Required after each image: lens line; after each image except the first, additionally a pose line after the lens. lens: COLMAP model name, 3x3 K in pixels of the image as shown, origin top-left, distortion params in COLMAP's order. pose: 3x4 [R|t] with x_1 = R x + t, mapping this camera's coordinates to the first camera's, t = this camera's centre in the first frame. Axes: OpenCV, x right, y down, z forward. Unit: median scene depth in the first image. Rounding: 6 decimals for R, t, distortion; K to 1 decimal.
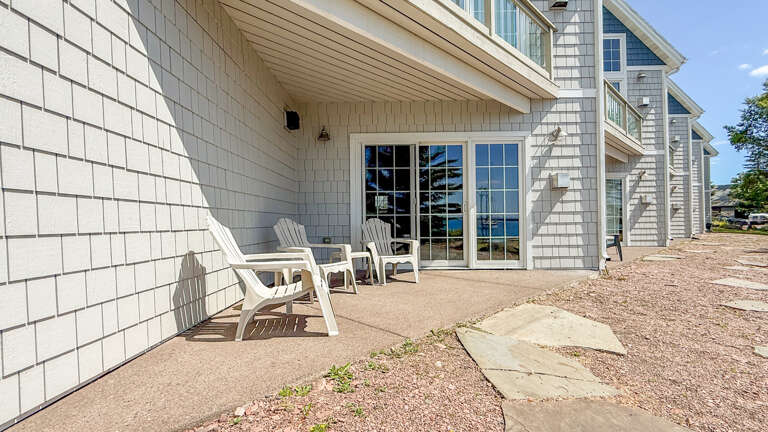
lens RADIAL K [[348.9, 0, 382.6], [0, 348.9, 214.7], [0, 0, 1]] dist [0.000405, 0.000008]
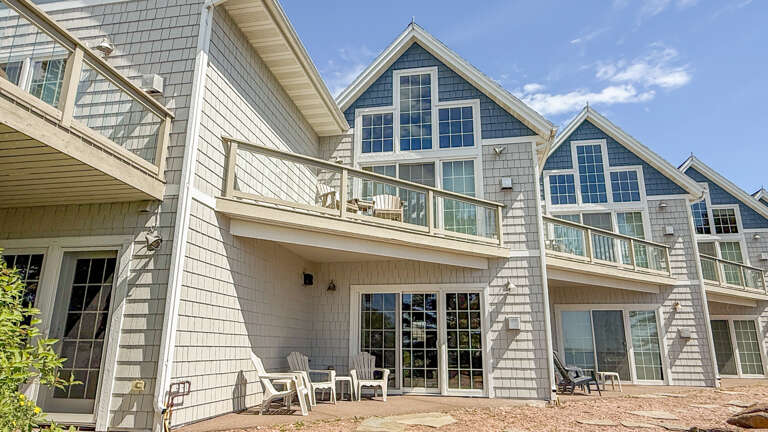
lens RADIAL K [[467.8, 0, 384.0], [0, 467.8, 216.0], [0, 0, 1]] dist [-0.002777, 0.001131]
pose [[0.985715, -0.027034, -0.166237, 0.338784], [-0.015420, 0.968401, -0.248921, -0.045032], [0.167714, 0.247929, 0.954151, -0.764937]]
